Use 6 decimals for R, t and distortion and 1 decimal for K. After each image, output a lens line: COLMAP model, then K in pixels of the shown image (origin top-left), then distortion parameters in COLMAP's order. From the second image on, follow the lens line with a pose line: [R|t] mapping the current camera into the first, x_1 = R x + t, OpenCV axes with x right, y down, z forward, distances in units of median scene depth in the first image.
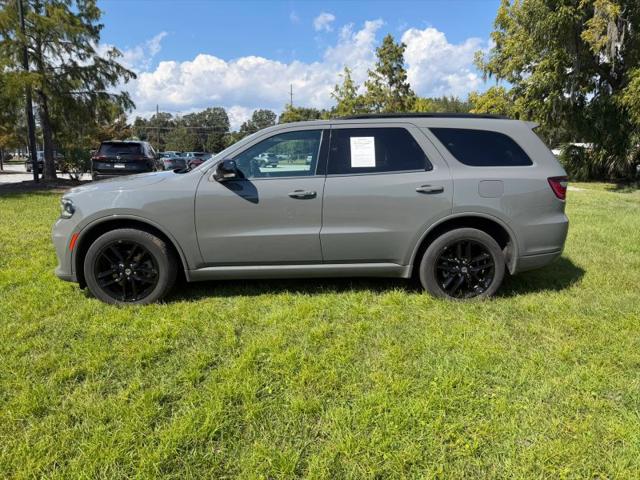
lens RADIAL K [[487.7, 0, 320.2], [0, 487.7, 229.7], [0, 0, 1]] dist [0.024759, -0.001608]
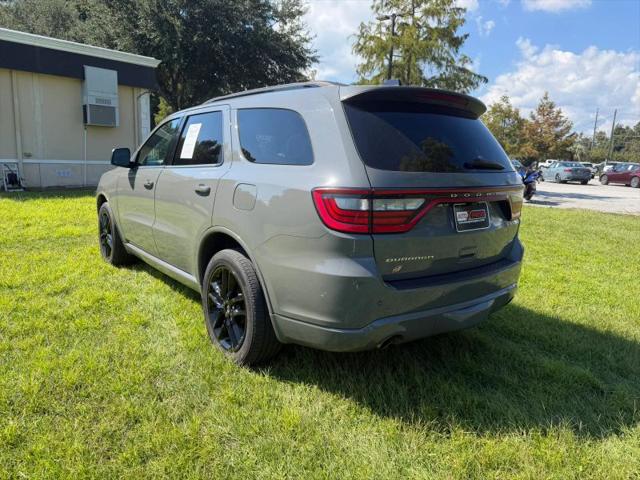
lens RADIAL K [[464.6, 0, 319.0], [0, 464.6, 243.0], [0, 0, 1]] dist [0.047597, -0.053767]
pose [[0.574012, 0.167647, -0.801501, 0.123990], [-0.156455, 0.983239, 0.093612, -0.013117], [0.803761, 0.071664, 0.590620, 0.097733]]
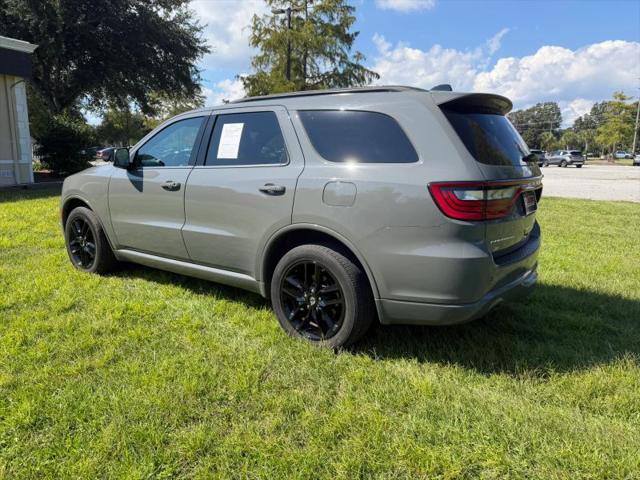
lens RADIAL K [[468.2, 0, 319.4], [0, 468.2, 240.3], [0, 0, 1]] dist [0.041419, -0.037339]
pose [[0.777453, 0.127245, -0.615935, 0.101472], [-0.107822, 0.991787, 0.068796, -0.008229], [0.619630, 0.012926, 0.784788, 0.062358]]
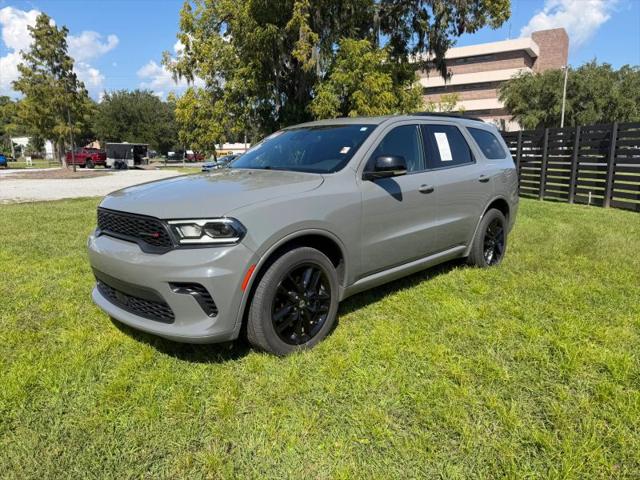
lens RADIAL K [[462.5, 0, 326.3], [0, 462.5, 238.3], [0, 0, 1]] dist [0.028093, -0.007455]
pose [[0.722838, -0.125083, 0.679602, -0.112463], [0.105857, 0.991916, 0.069974, -0.008200], [-0.682861, 0.021361, 0.730236, 0.059982]]
